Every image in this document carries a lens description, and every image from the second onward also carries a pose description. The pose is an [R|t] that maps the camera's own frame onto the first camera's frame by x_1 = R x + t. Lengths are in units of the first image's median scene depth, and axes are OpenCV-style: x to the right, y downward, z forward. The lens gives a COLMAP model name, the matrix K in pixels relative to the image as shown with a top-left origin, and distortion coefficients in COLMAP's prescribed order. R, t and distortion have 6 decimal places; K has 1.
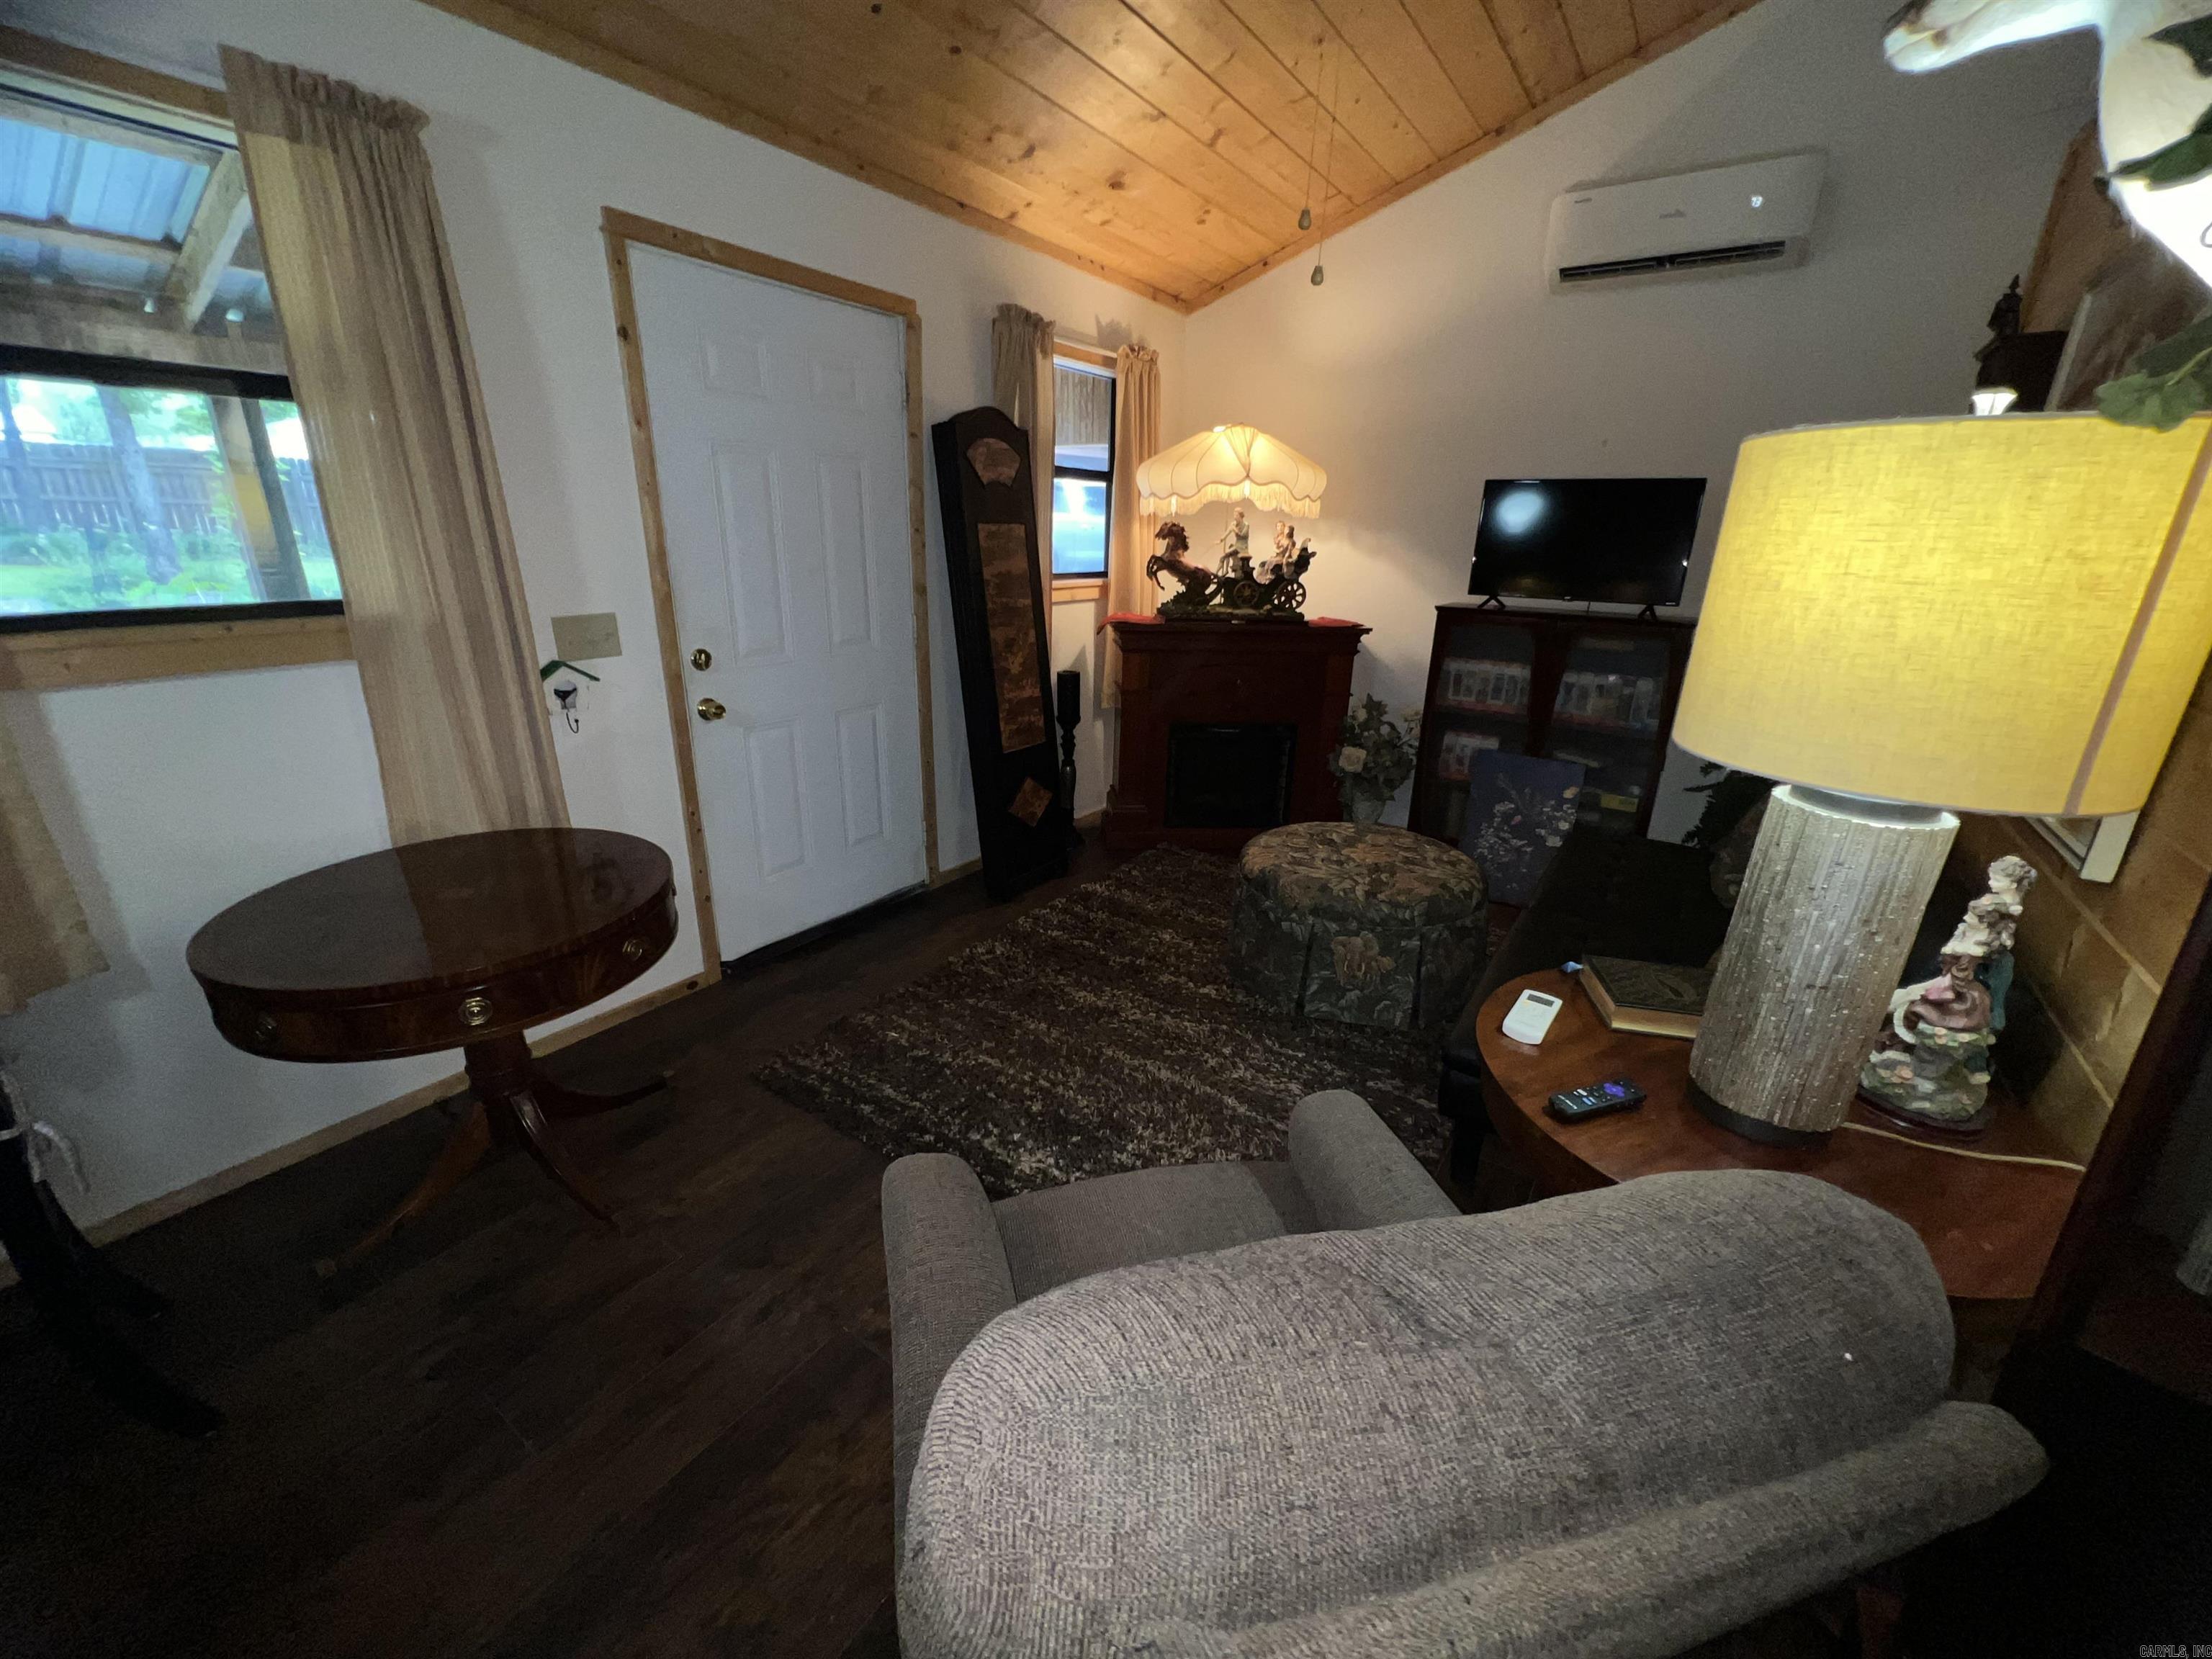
lens RADIAL K [[882.4, 0, 1107.2], [0, 882.4, 827.2], [0, 0, 1]] dist [-0.003415, 0.000454]
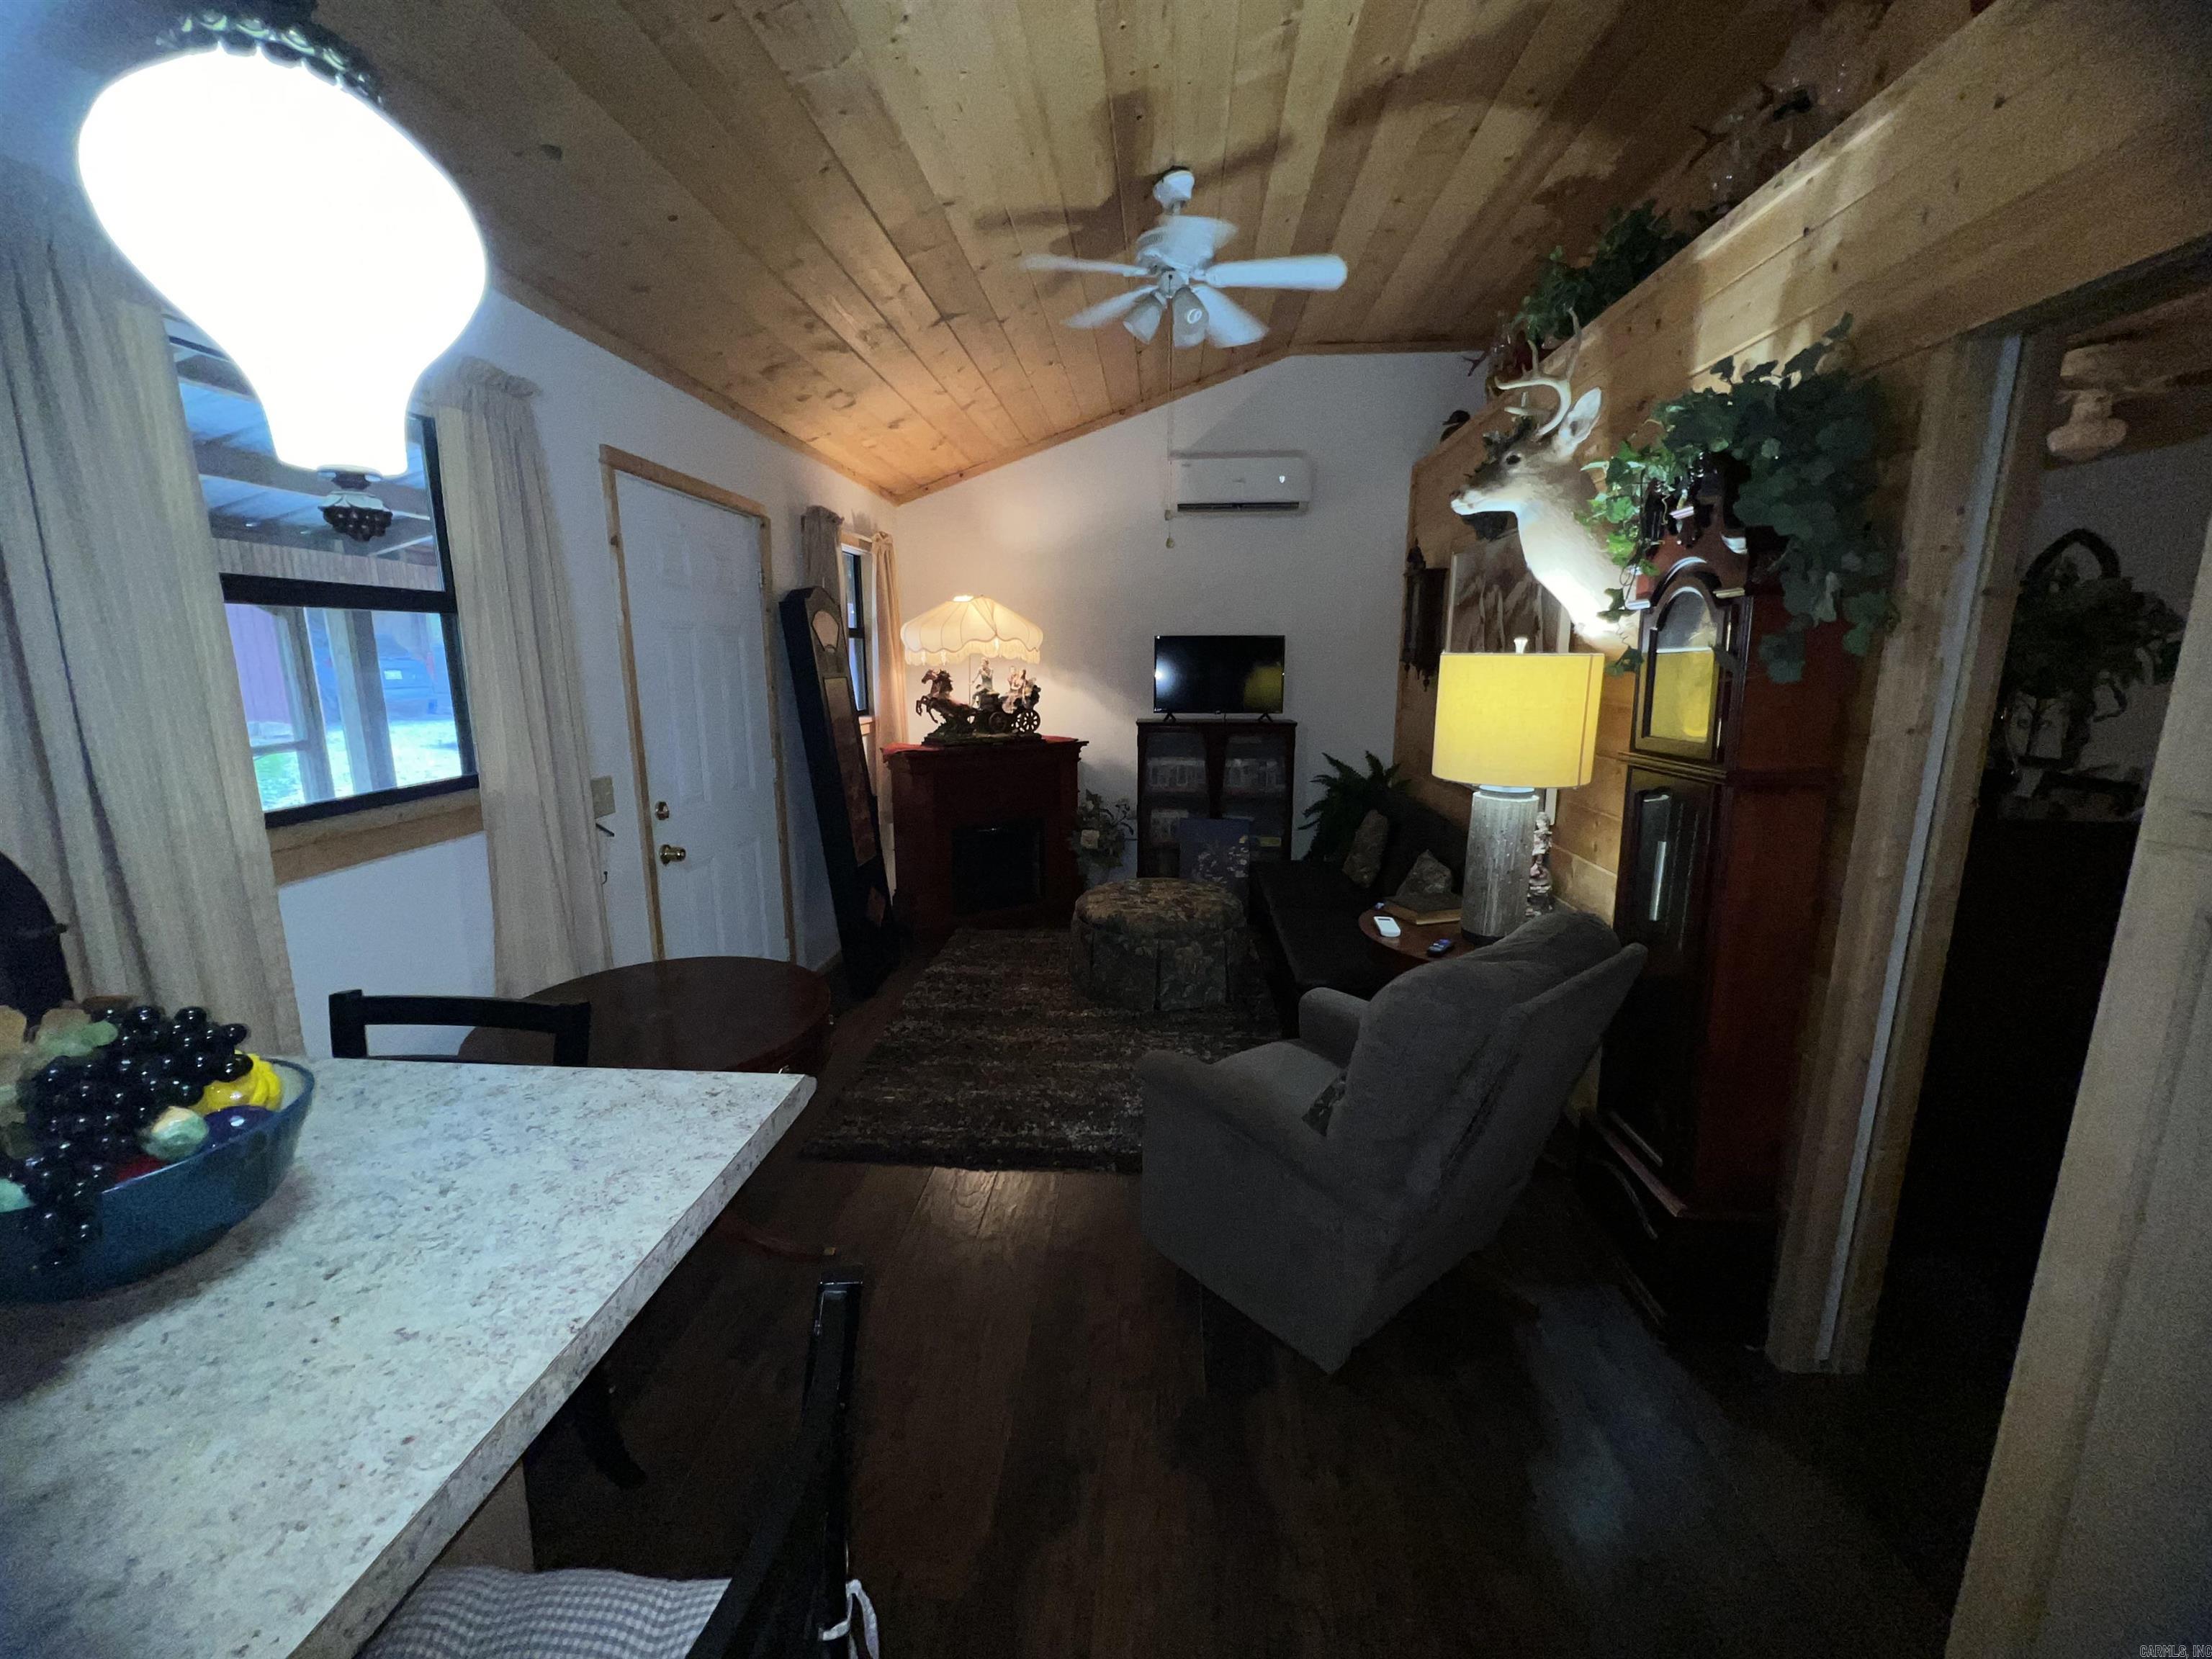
lens RADIAL K [[882.4, 0, 1103.1], [0, 882.4, 828.1], [0, 0, 1]] dist [-0.003415, 0.000454]
pose [[0.864526, -0.120083, 0.488032, -0.402978], [0.180453, 0.980453, -0.078418, 0.016047], [-0.469076, 0.155861, 0.869296, -0.180441]]
